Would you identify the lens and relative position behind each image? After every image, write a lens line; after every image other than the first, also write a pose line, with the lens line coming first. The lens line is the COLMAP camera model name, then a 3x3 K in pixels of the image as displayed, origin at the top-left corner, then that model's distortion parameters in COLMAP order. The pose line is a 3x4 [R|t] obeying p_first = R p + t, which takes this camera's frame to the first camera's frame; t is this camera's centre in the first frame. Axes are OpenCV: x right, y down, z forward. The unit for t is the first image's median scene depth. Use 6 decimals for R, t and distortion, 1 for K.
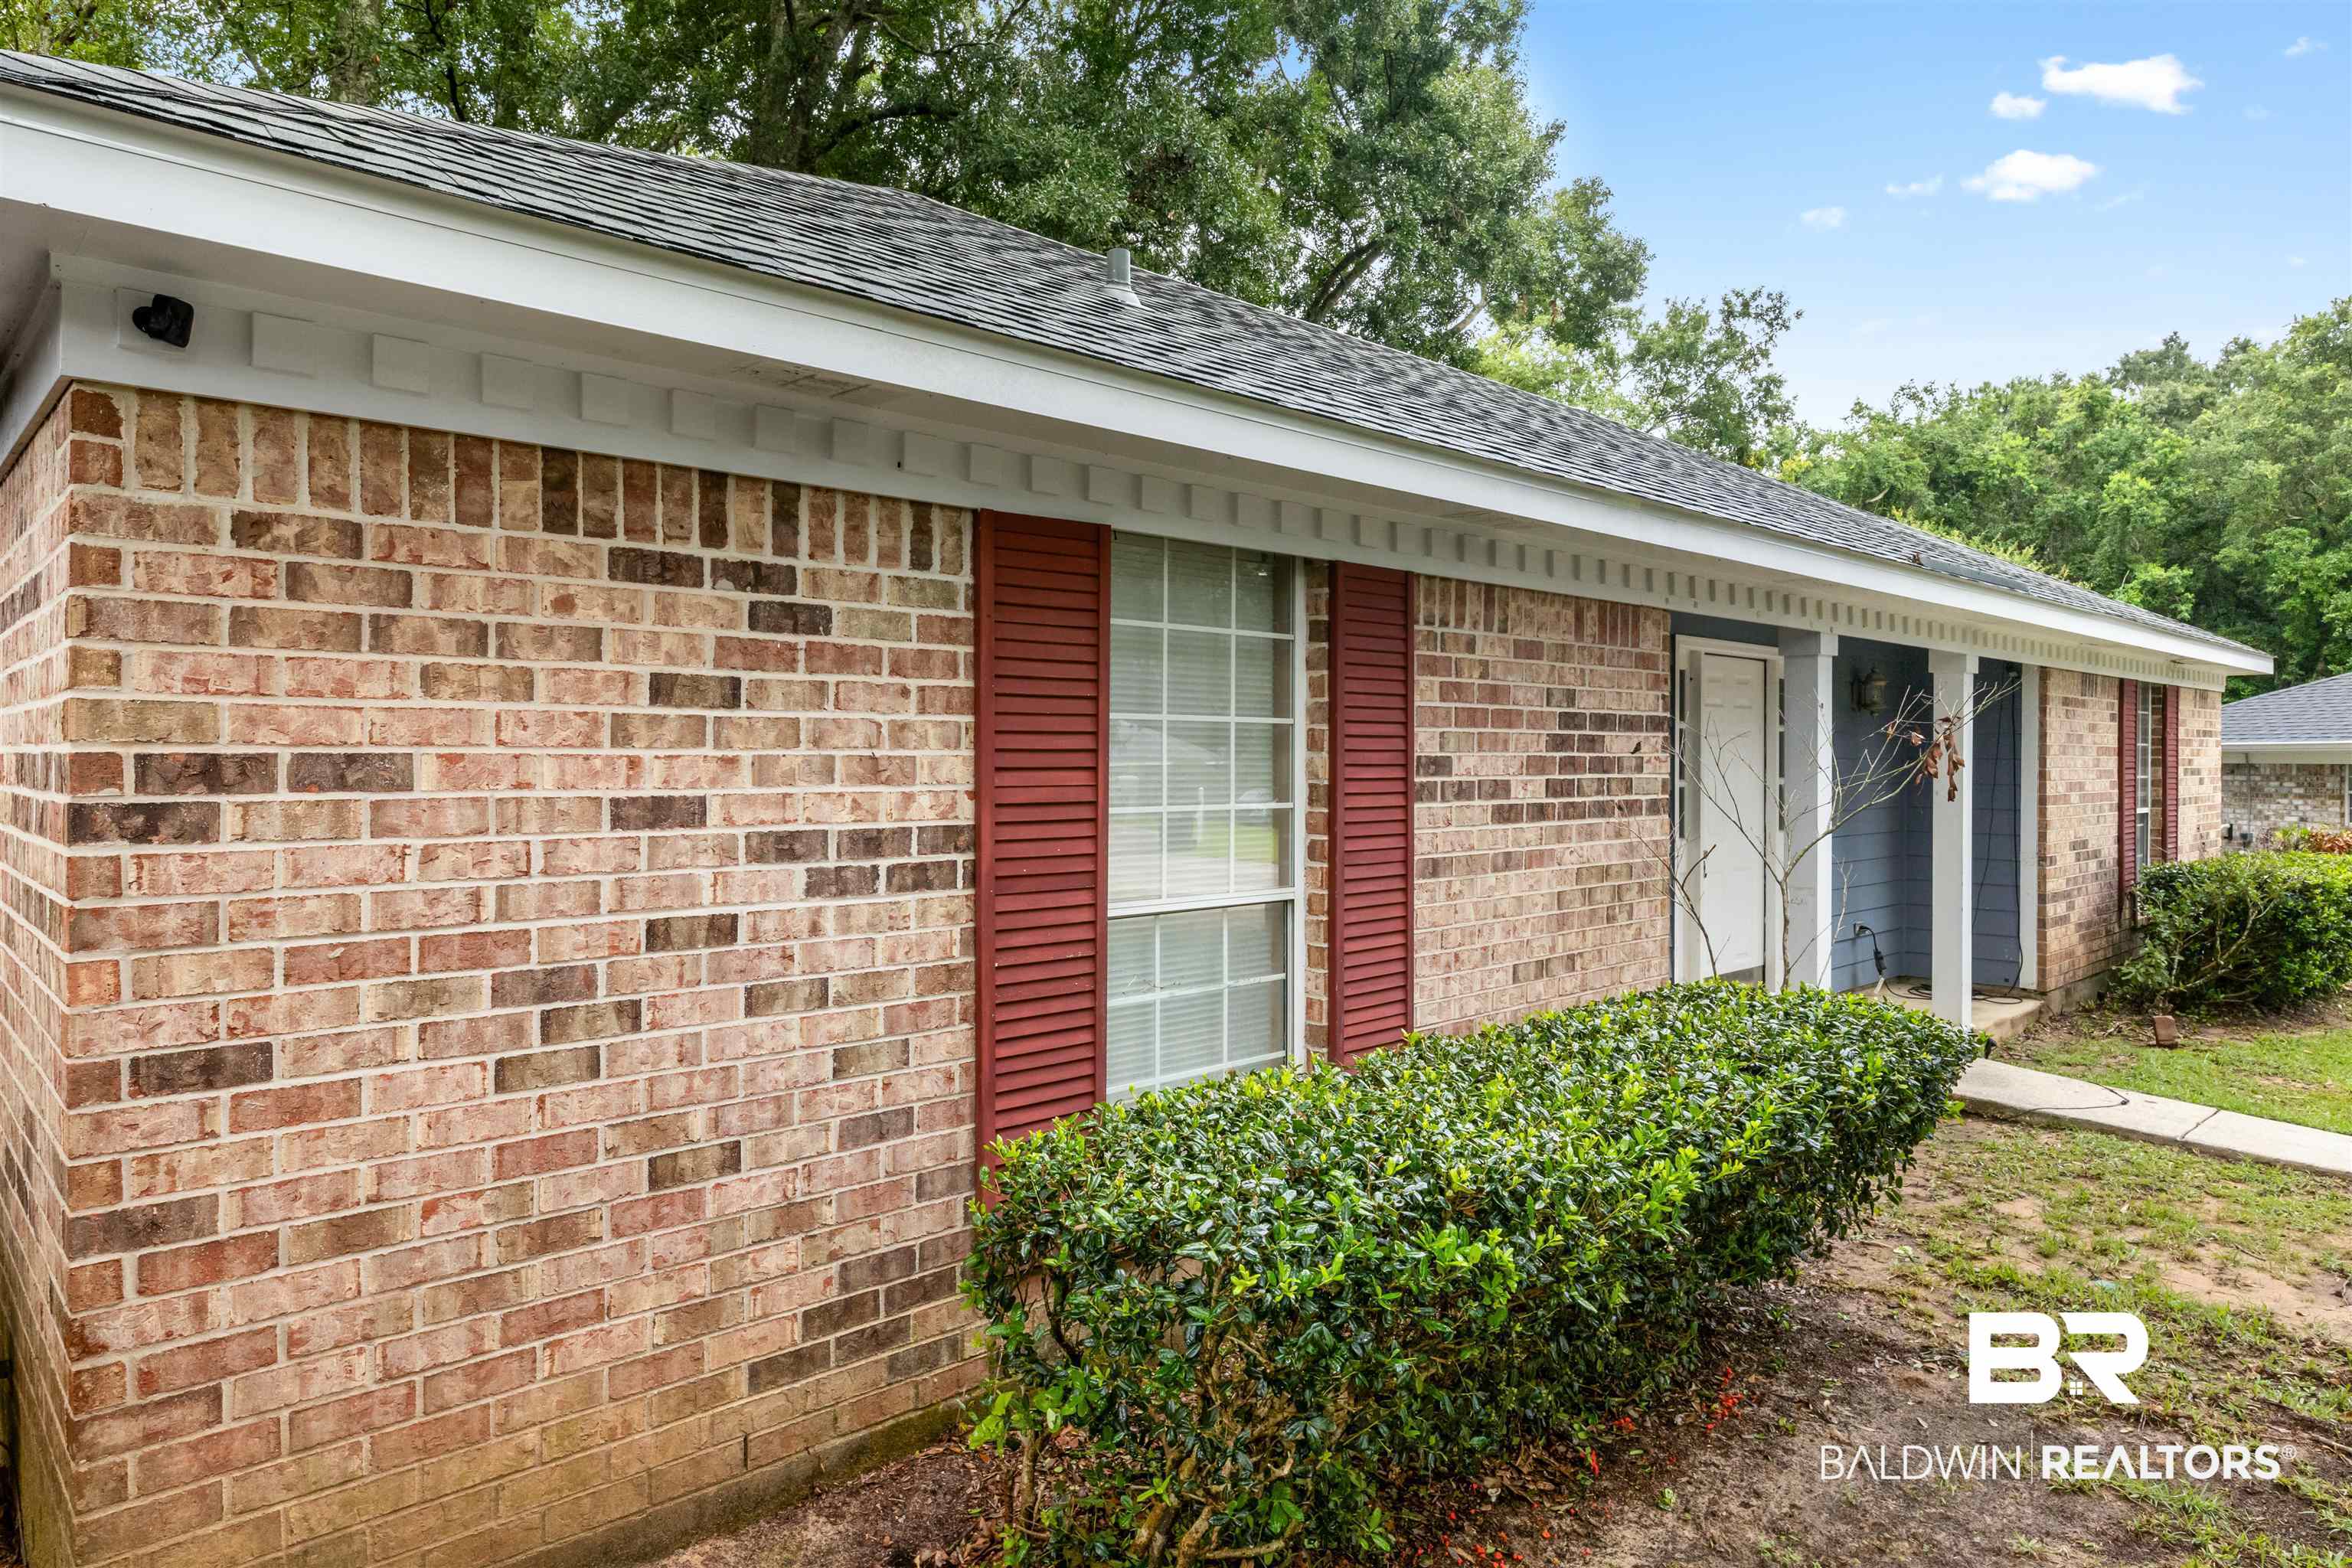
lens RADIAL K [[1449.6, 0, 1181.5], [0, 1449.6, 758.6], [0, 0, 1]] dist [-0.007661, -0.000211]
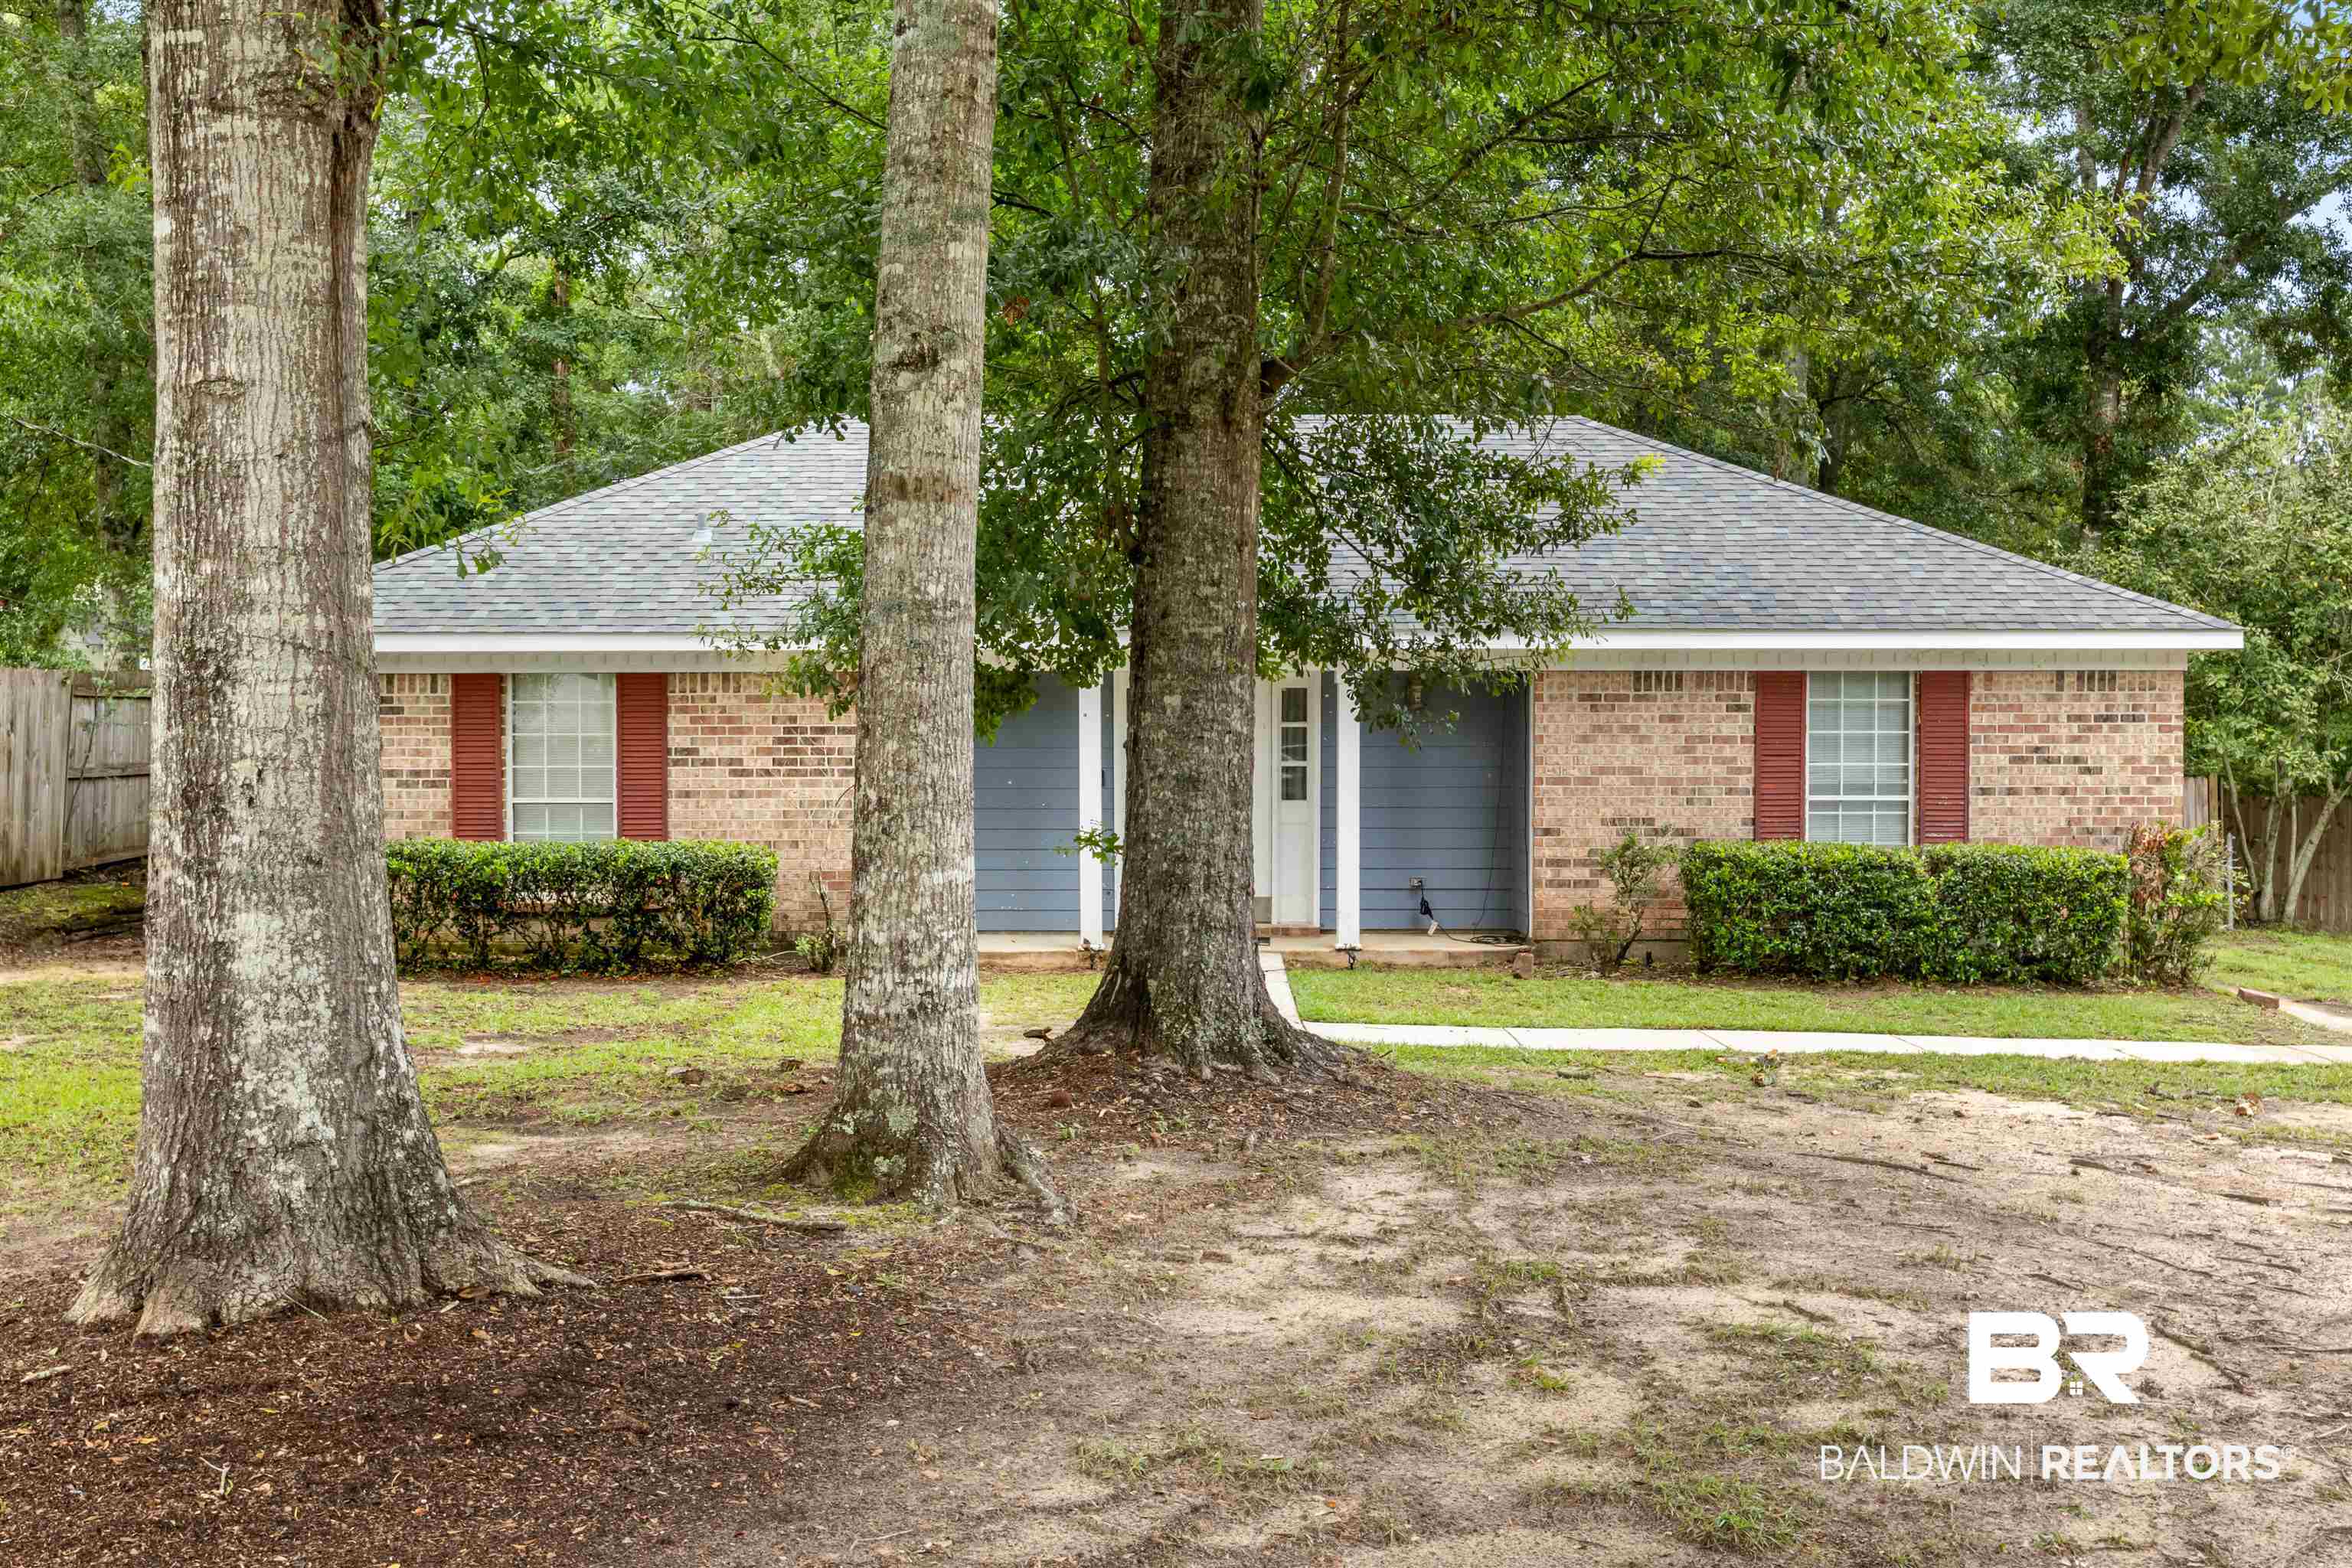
lens RADIAL K [[2341.2, 0, 1157.2], [0, 2341.2, 768.1], [0, 0, 1]] dist [-0.043522, 0.000000]
pose [[0.718717, 0.003924, -0.695291, 4.967324], [0.002436, 0.999964, 0.008161, 0.003963], [0.695298, -0.007559, 0.718682, -1.792197]]
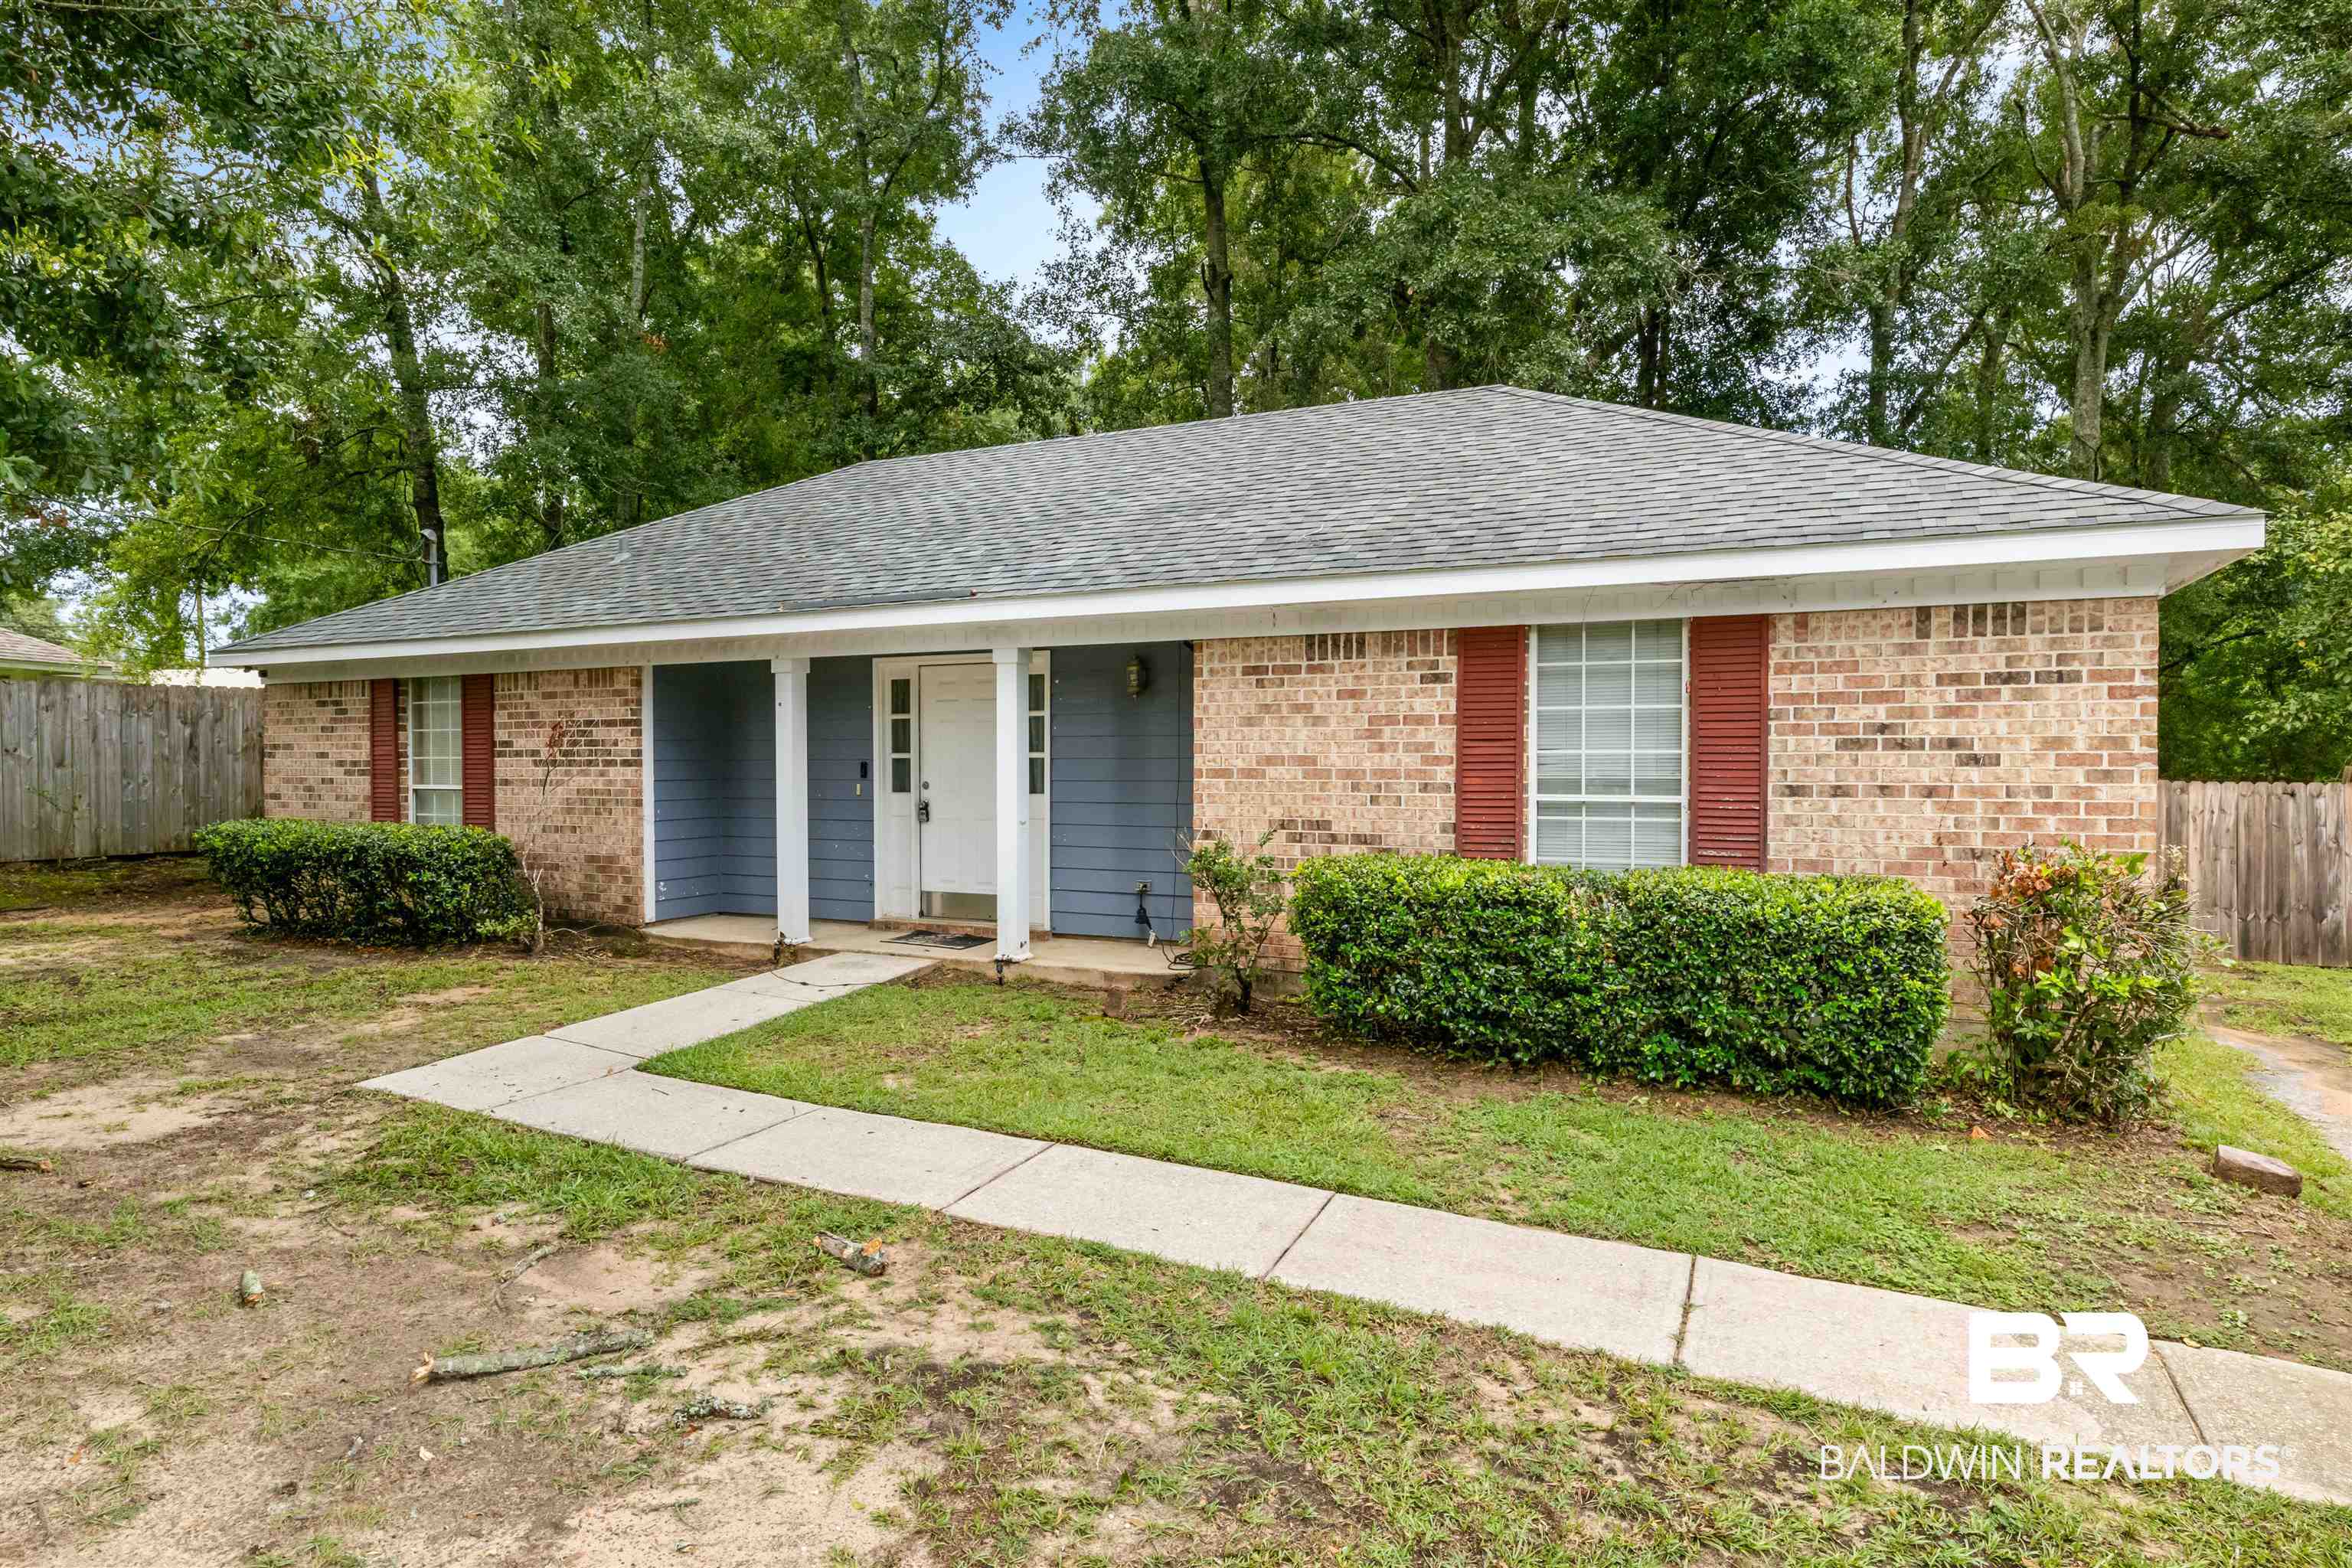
lens RADIAL K [[1322.9, 0, 1182.0], [0, 1322.9, 778.7], [0, 0, 1]] dist [-0.012118, 0.004350]
pose [[0.341407, 0.008098, -0.939881, 4.181167], [0.001171, 0.999958, 0.009041, 0.070218], [0.939915, -0.004188, 0.341383, 1.949321]]
